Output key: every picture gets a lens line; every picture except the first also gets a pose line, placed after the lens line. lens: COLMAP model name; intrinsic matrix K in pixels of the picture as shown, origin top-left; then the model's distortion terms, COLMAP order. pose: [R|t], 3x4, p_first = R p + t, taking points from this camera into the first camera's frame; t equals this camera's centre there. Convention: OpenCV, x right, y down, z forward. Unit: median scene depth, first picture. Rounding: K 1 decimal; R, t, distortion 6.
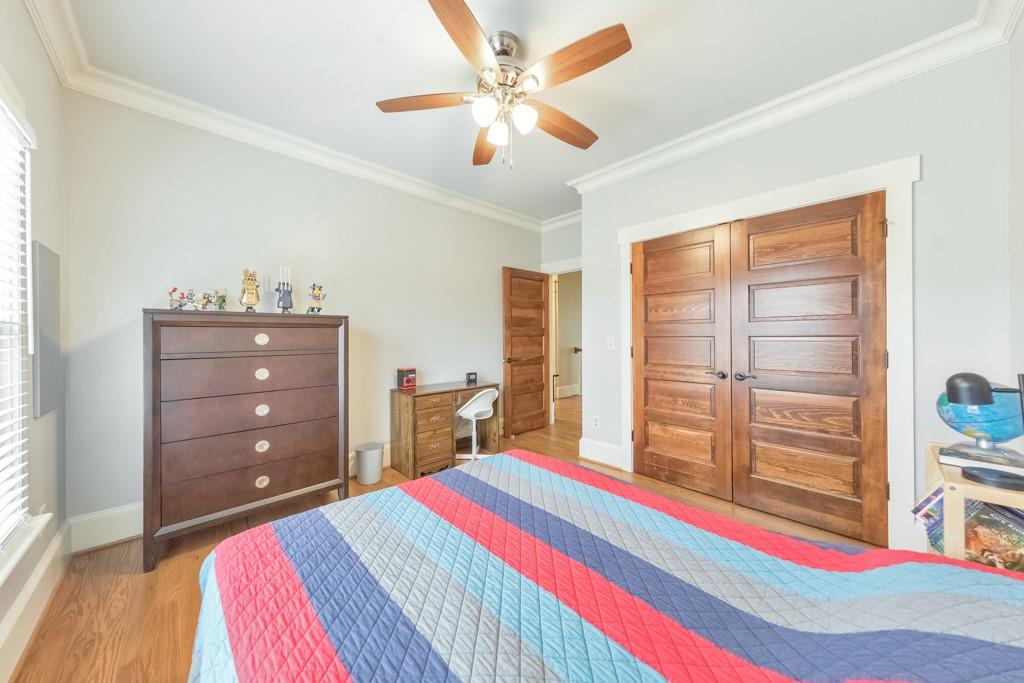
lens RADIAL K [[349.4, 0, 513.2], [0, 349.4, 336.7], [0, 0, 1]] dist [0.006830, -0.000160]
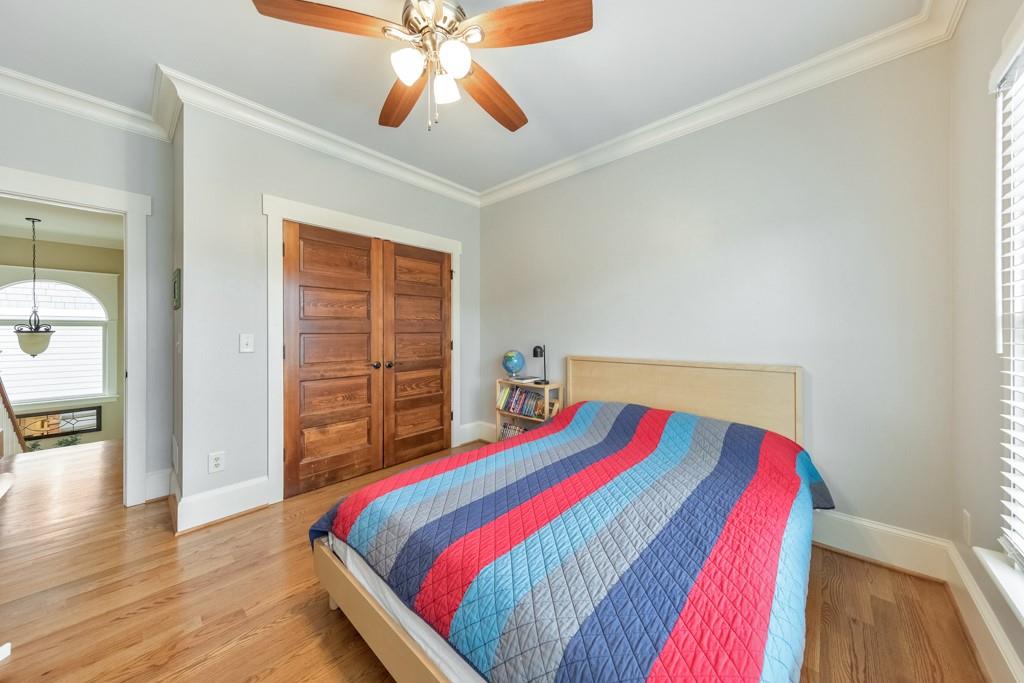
lens RADIAL K [[349.4, 0, 512.7], [0, 349.4, 333.8], [0, 0, 1]] dist [0.006830, -0.000160]
pose [[-0.079561, -0.001327, 0.996829, -0.677466], [0.004676, 0.999988, 0.001704, 0.002271], [-0.996819, 0.004797, -0.079554, 0.692659]]
